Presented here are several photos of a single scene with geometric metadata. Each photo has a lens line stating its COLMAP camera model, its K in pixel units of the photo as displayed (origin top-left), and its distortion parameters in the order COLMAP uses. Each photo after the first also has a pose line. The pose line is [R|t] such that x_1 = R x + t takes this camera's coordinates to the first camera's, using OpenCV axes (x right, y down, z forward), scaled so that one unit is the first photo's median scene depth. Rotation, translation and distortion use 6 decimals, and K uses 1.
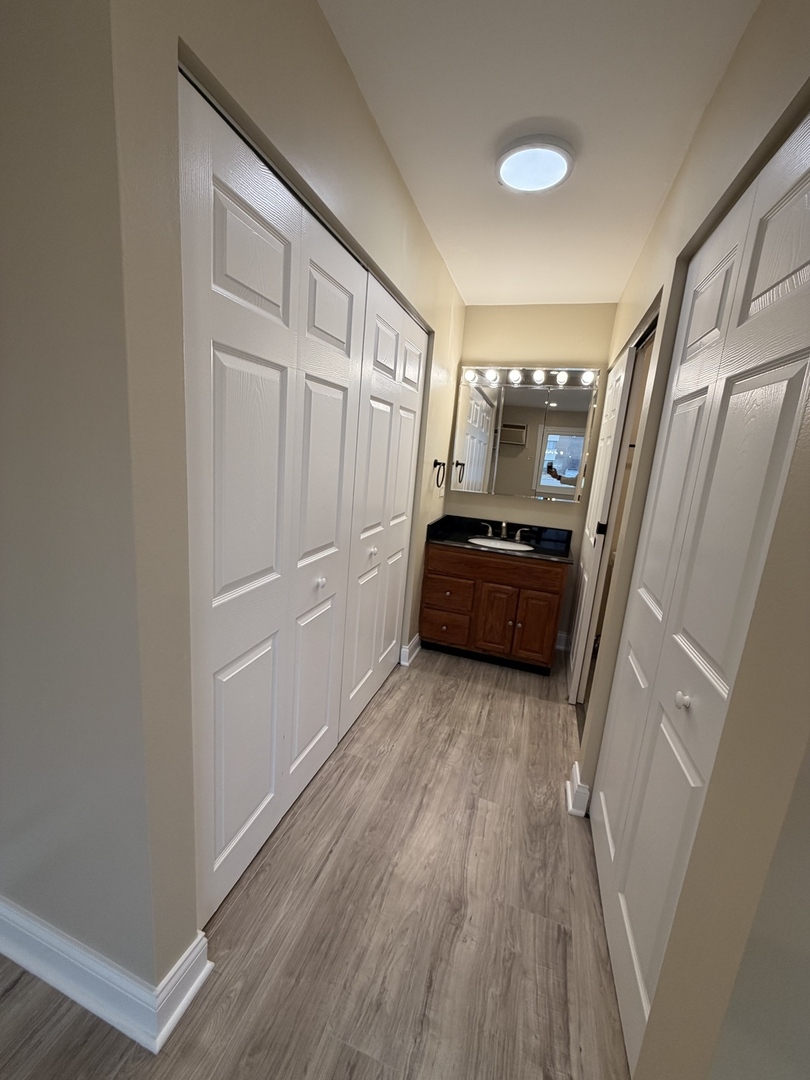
lens RADIAL K [[430.2, 0, 403.3], [0, 430.2, 532.2], [0, 0, 1]] dist [0.001818, 0.000161]
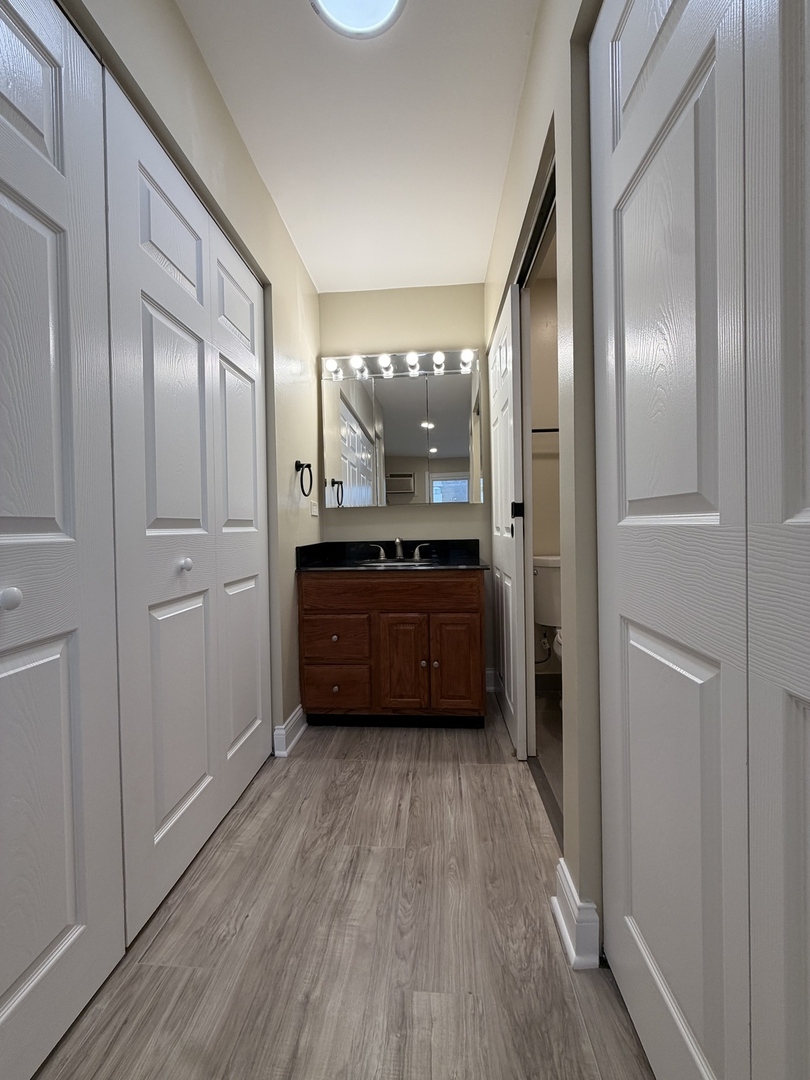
lens RADIAL K [[430.2, 0, 402.5], [0, 430.2, 535.6], [0, 0, 1]] dist [0.001818, 0.000161]
pose [[0.966266, -0.103238, 0.235948, 0.071094], [0.141101, 0.978619, -0.149654, 0.115285], [-0.215453, 0.177898, 0.960173, 0.295831]]
